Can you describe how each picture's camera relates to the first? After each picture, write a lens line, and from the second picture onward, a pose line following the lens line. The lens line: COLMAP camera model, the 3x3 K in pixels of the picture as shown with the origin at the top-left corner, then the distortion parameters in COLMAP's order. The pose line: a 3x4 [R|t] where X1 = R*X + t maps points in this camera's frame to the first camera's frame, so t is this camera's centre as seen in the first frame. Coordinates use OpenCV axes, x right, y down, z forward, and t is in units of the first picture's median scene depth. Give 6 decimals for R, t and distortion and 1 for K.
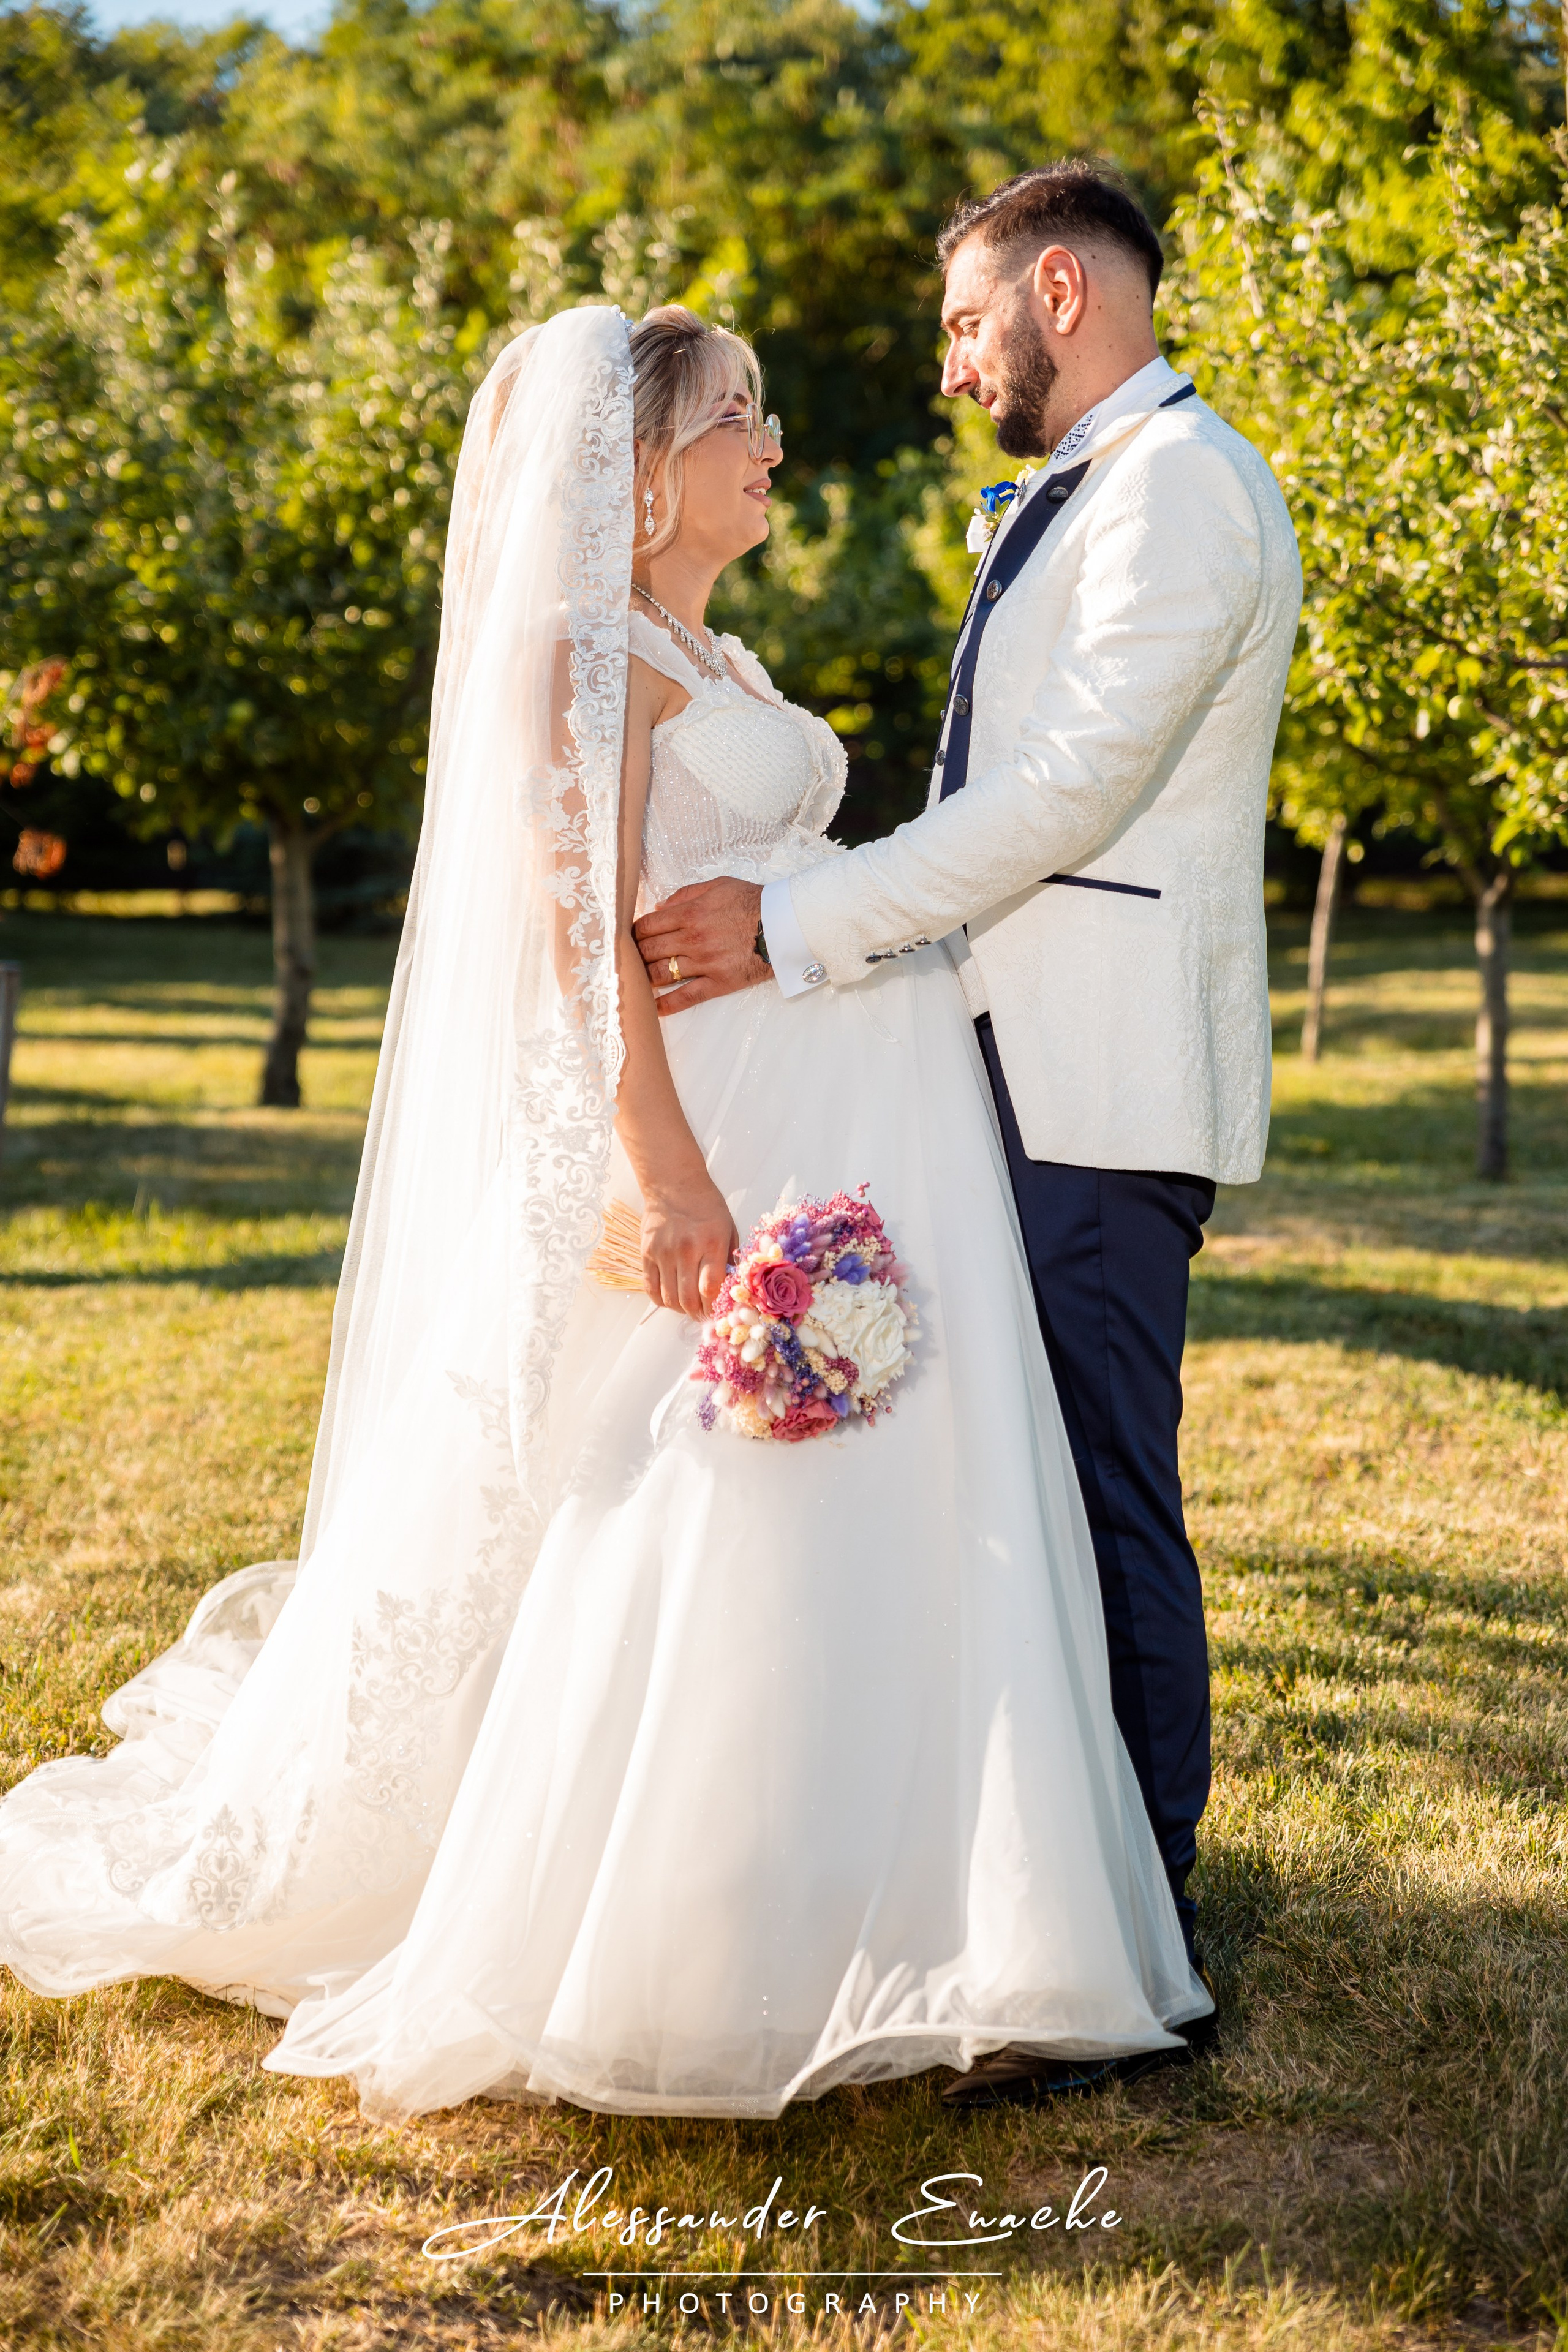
lens RADIAL K [[4582.5, 0, 728.1], [0, 4582.5, 1179.6], [0, 0, 1]] dist [0.045706, 0.196344]
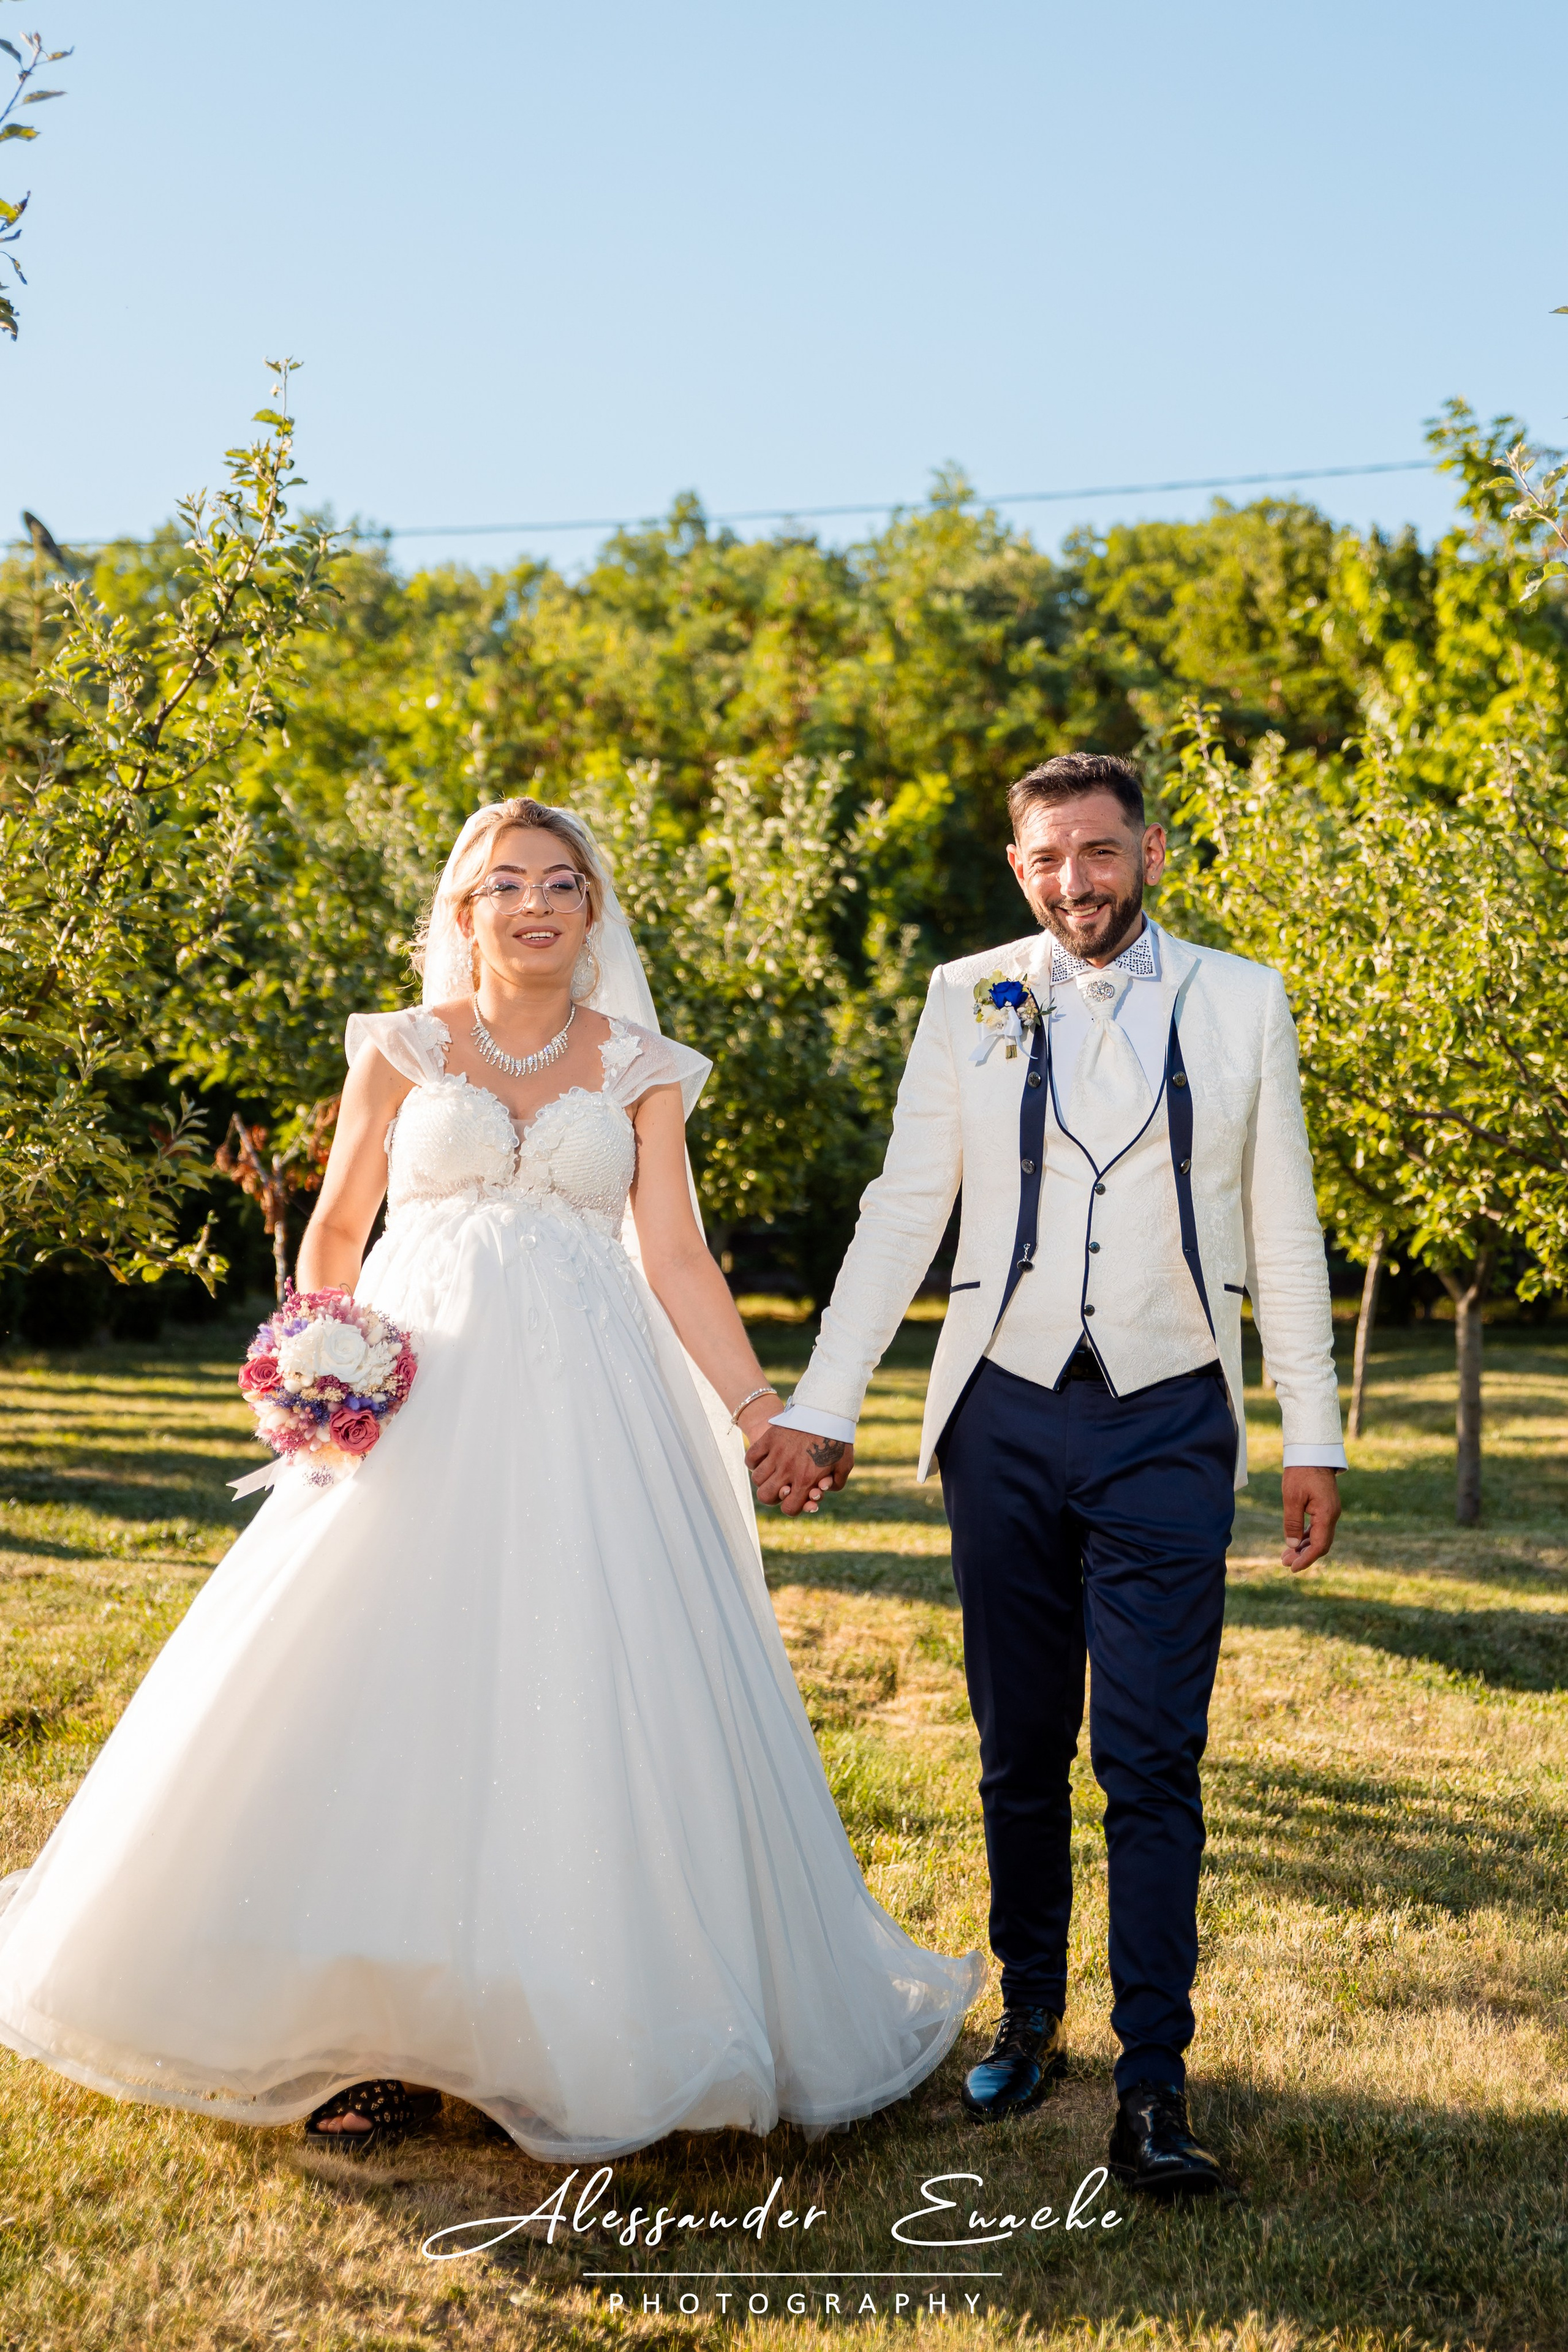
lens RADIAL K [[3999.2, 0, 784.0], [0, 3999.2, 1176.0], [0, 0, 1]] dist [0.022825, -0.020445]
pose [[0.999181, 0.015626, -0.037335, 0.028712], [-0.019129, 0.995256, -0.095395, 0.019183], [0.035667, 0.096031, 0.994739, -0.156423]]
